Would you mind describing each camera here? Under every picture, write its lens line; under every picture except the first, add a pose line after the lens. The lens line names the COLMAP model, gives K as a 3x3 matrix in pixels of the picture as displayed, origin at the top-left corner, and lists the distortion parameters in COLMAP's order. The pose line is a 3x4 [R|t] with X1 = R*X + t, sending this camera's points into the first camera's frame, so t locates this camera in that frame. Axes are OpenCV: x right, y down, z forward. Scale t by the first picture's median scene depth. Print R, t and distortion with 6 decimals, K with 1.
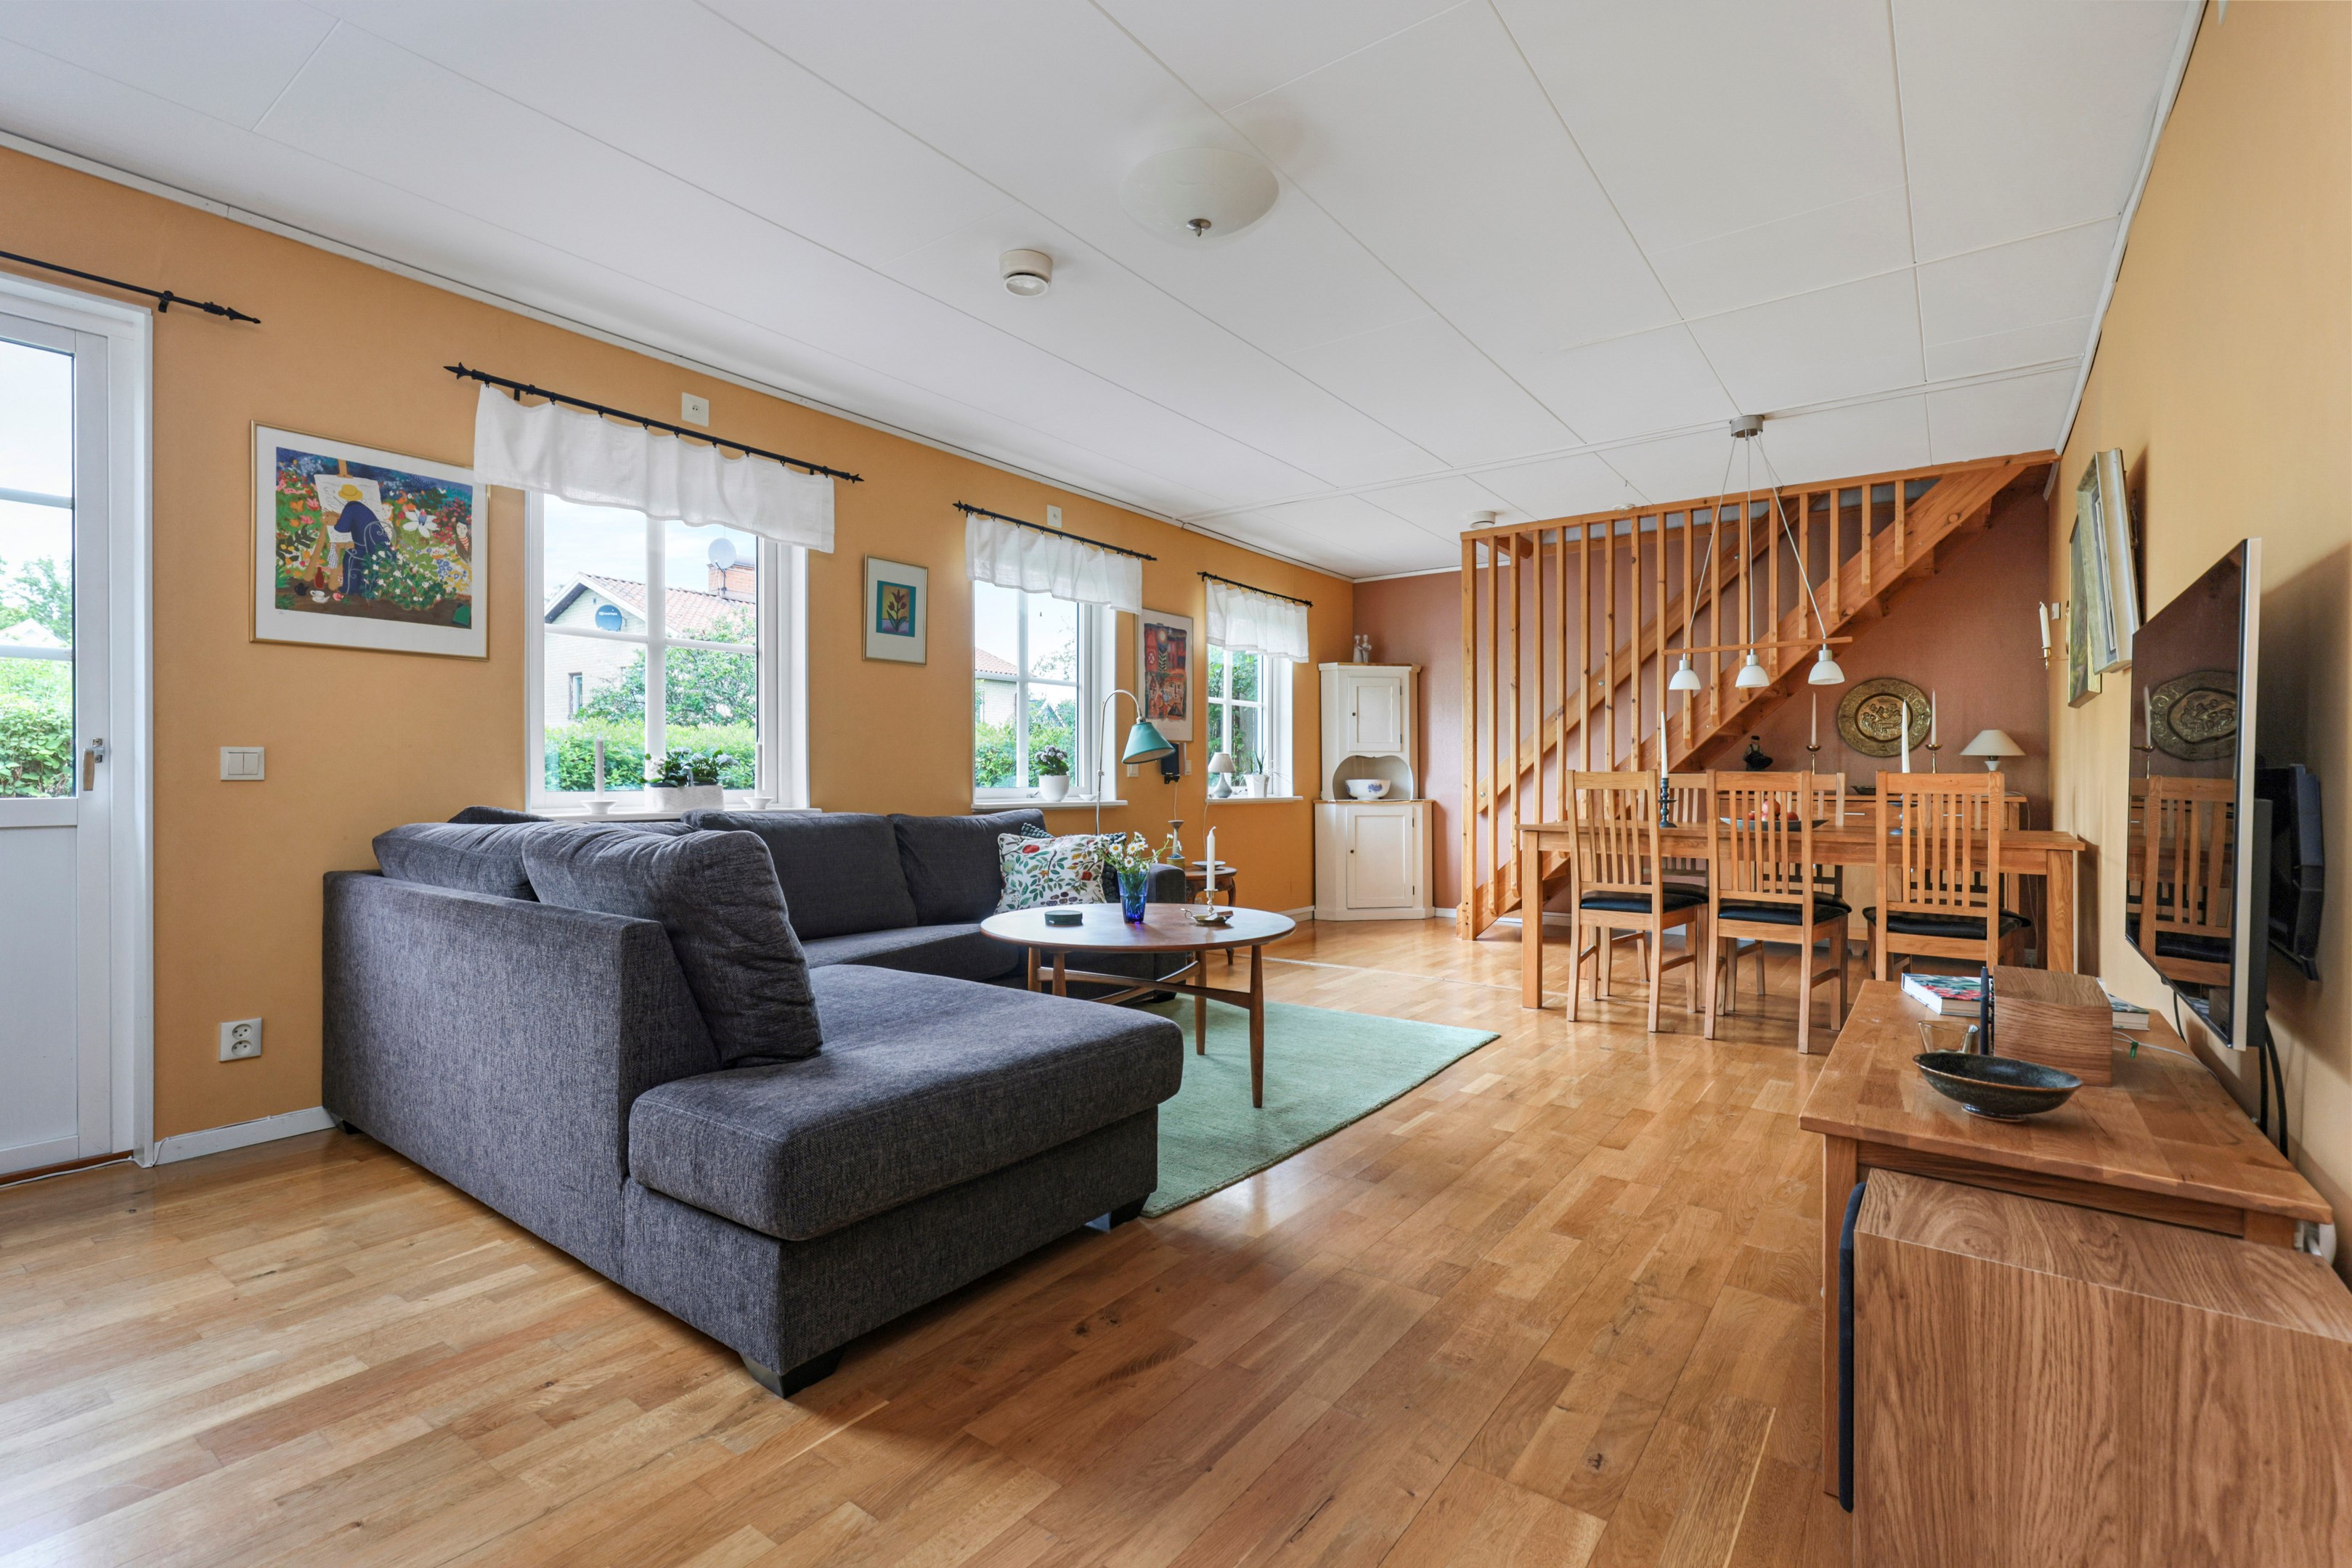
lens RADIAL K [[1073.7, 0, 1181.7], [0, 1073.7, 785.1], [0, 0, 1]] dist [0.005550, 0.000783]
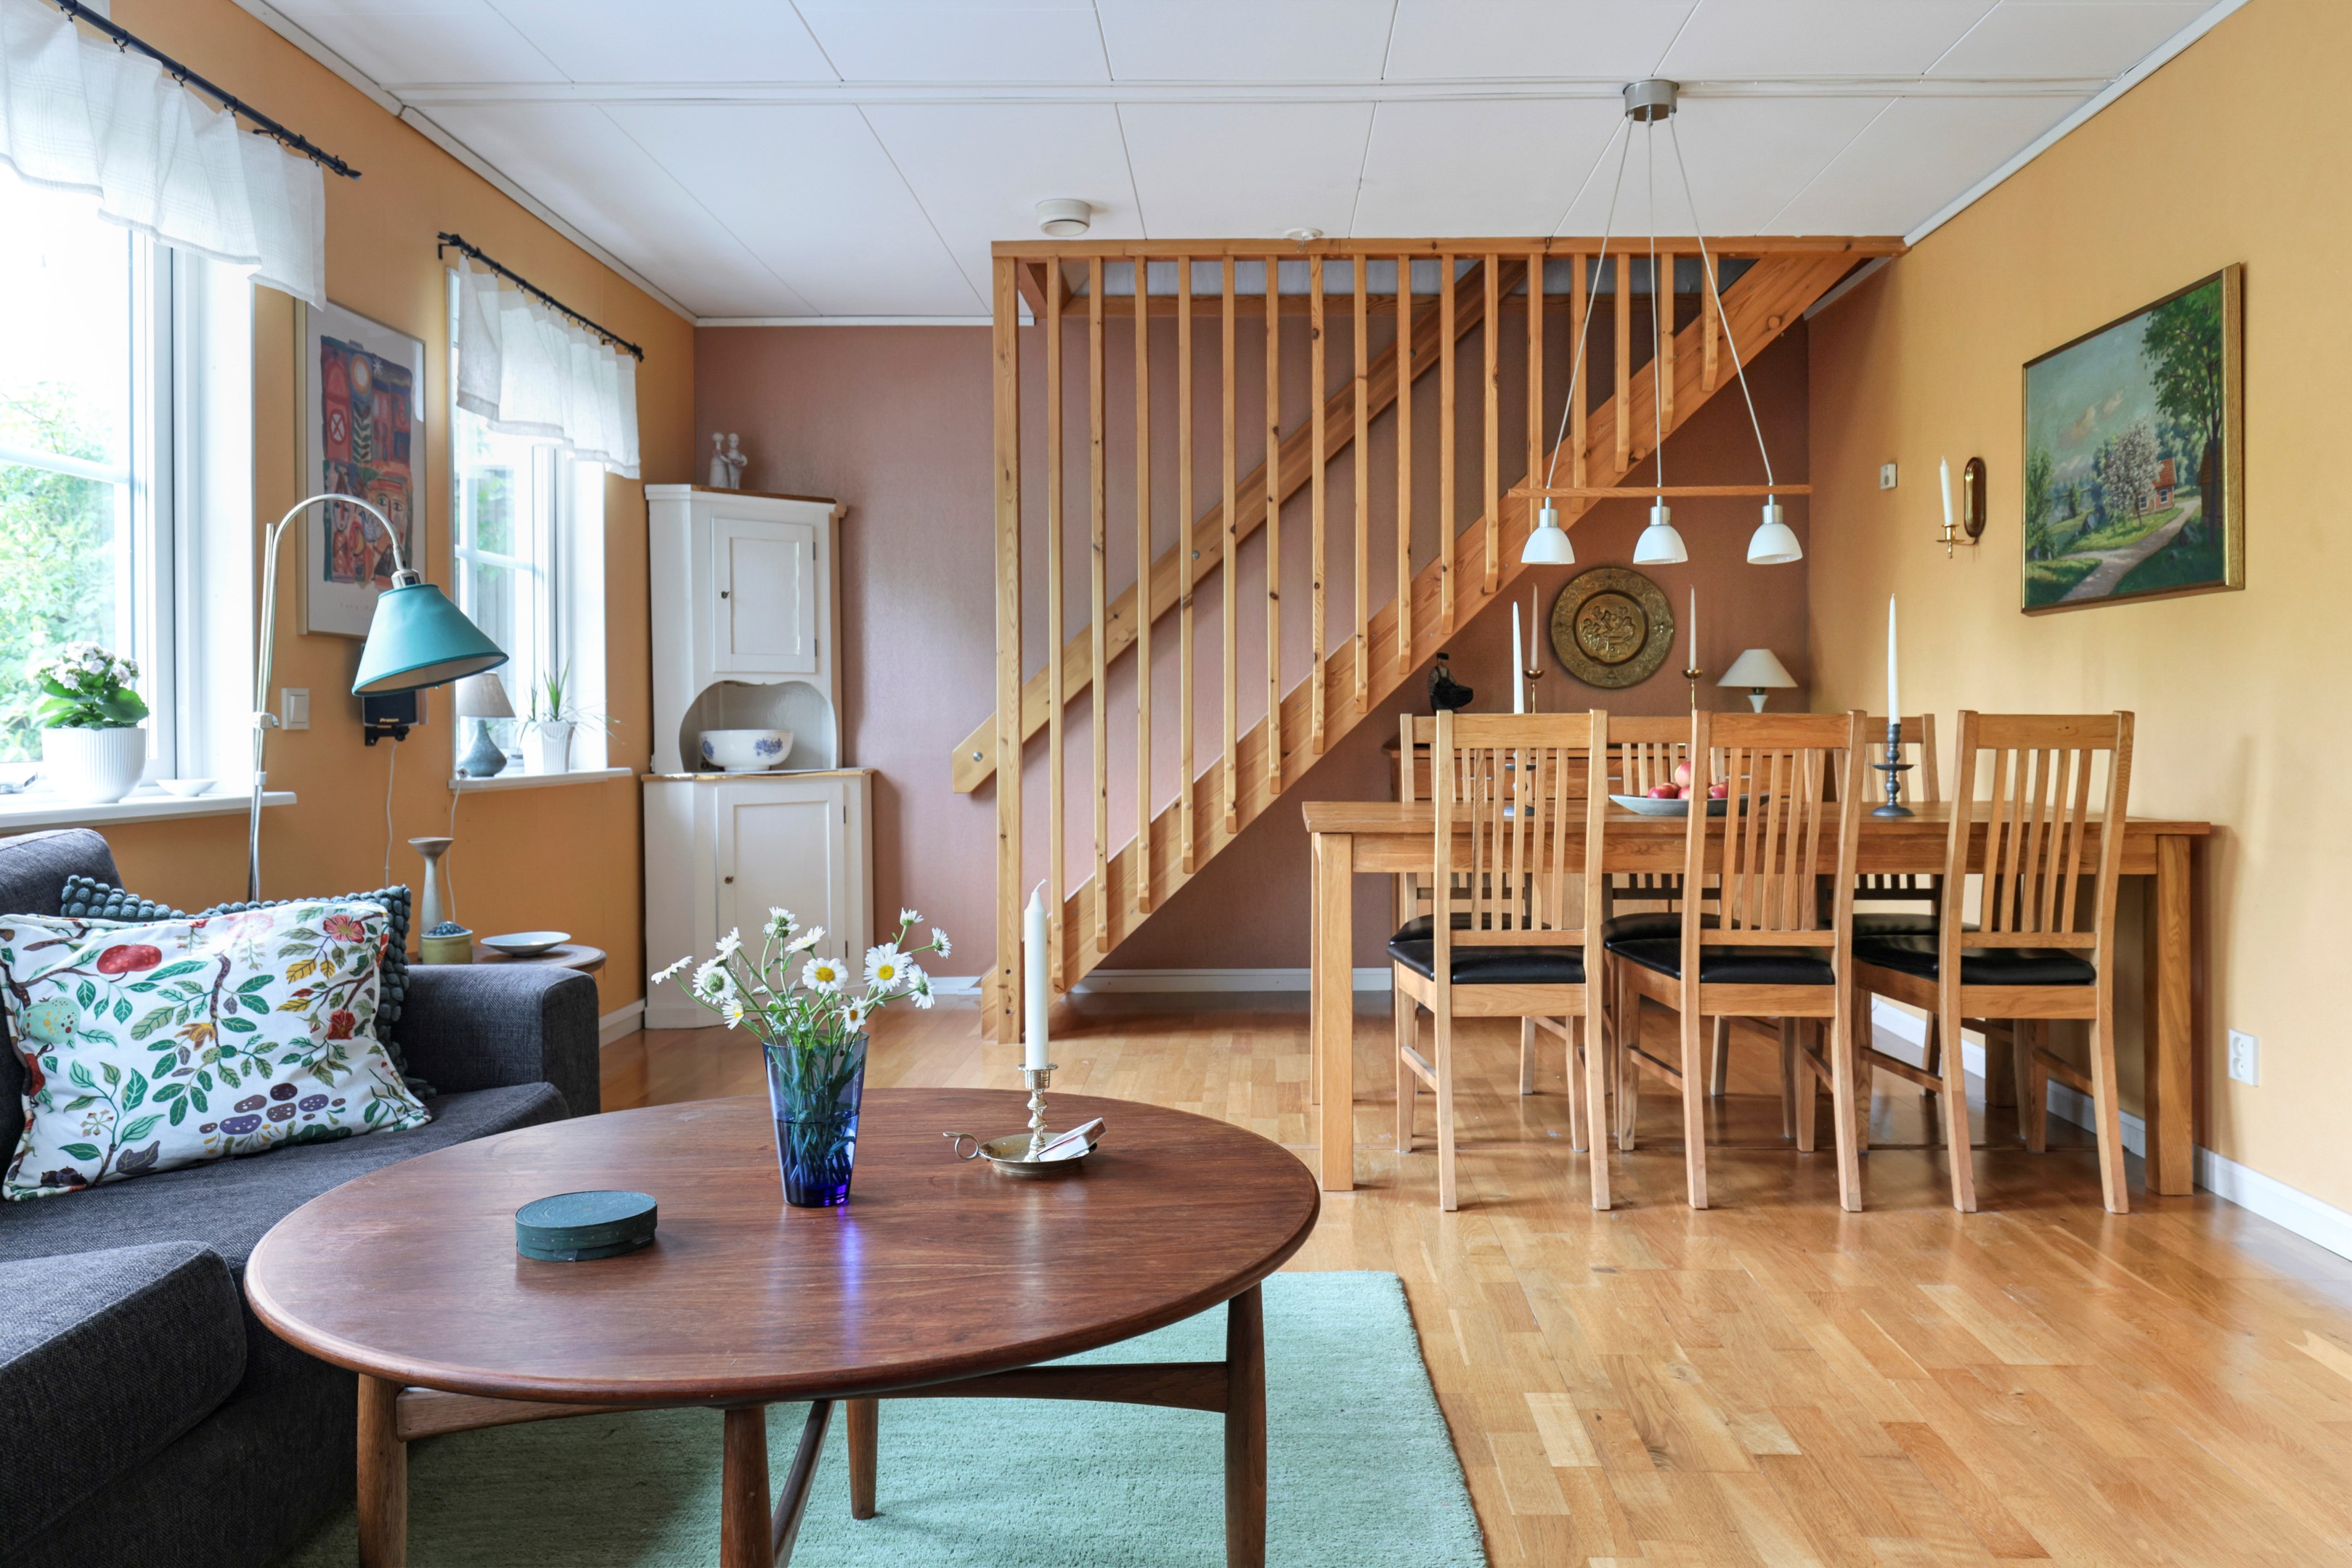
lens RADIAL K [[1734.8, 0, 1275.4], [0, 1734.8, 734.3], [0, 0, 1]] dist [0.018946, -0.015472]
pose [[0.805631, -0.010303, 0.592328, -0.161186], [0.009934, 0.999943, 0.003883, -0.006053], [-0.592335, 0.002756, 0.805687, 0.348599]]
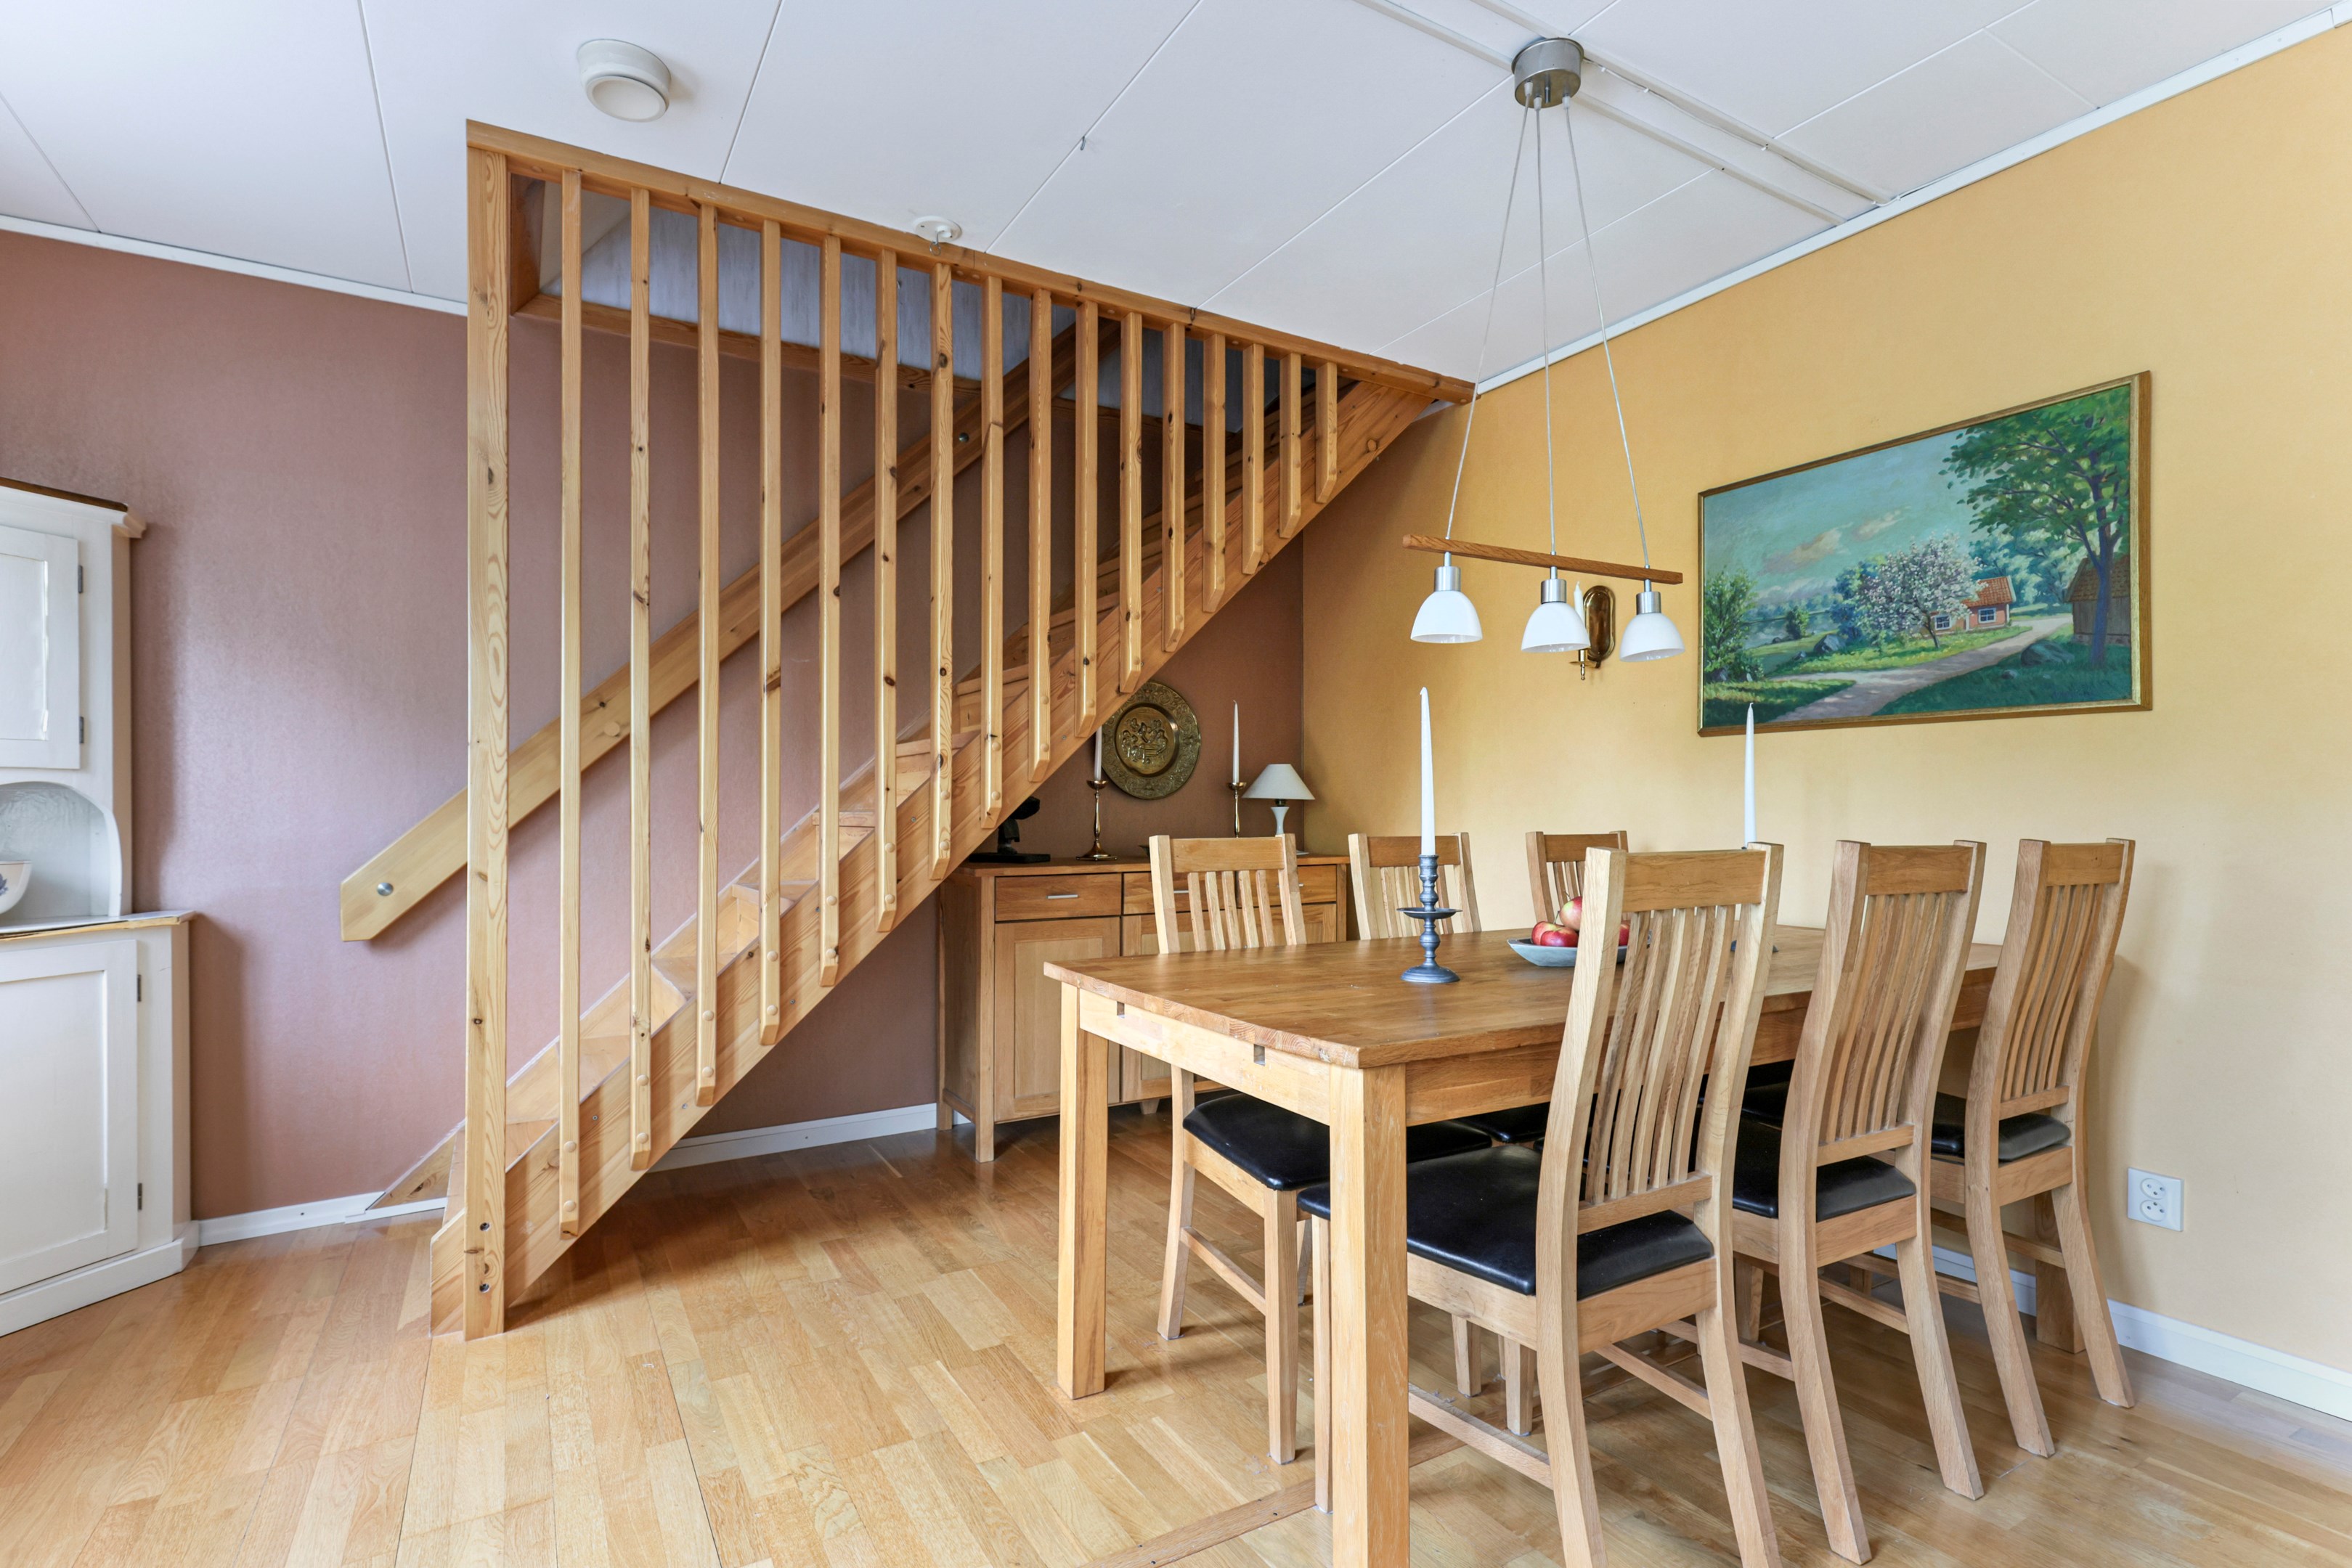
lens RADIAL K [[1120.1, 0, 1189.0], [0, 1120.1, 799.2], [0, 0, 1]] dist [0.004238, -0.000091]
pose [[0.385725, 0.005706, 0.922596, 0.035233], [0.011132, 0.999879, -0.010838, -0.023491], [-0.922547, 0.014451, 0.385614, 0.889020]]
